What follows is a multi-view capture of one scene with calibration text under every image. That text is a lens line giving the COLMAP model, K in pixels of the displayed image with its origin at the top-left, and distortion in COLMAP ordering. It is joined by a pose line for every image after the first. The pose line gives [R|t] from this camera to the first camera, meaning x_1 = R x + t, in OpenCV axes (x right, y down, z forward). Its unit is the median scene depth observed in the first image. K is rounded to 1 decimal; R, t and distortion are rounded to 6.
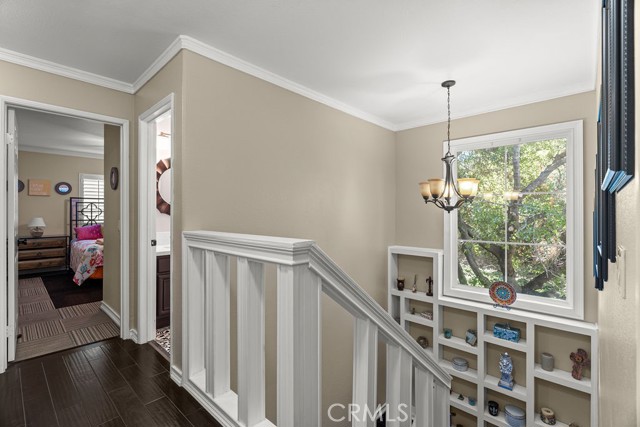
lens RADIAL K [[292.1, 0, 319.0], [0, 292.1, 212.5], [0, 0, 1]] dist [-0.001429, 0.000578]
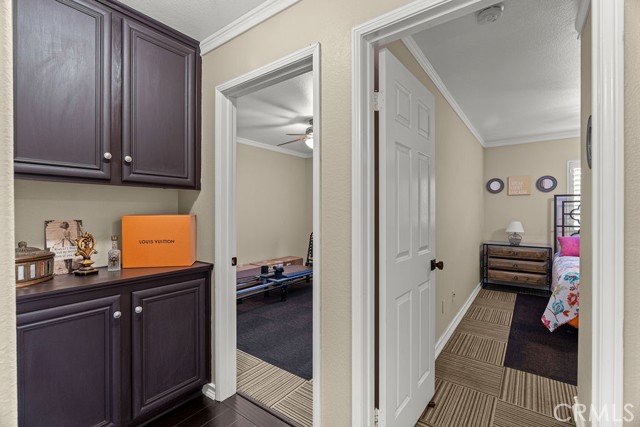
lens RADIAL K [[292.1, 0, 318.5], [0, 292.1, 213.7], [0, 0, 1]] dist [-0.001429, 0.000578]
pose [[0.120781, 0.004801, -0.992668, -0.194832], [0.002036, 0.999985, 0.005084, -0.010030], [0.992677, -0.002635, 0.120769, 0.328772]]
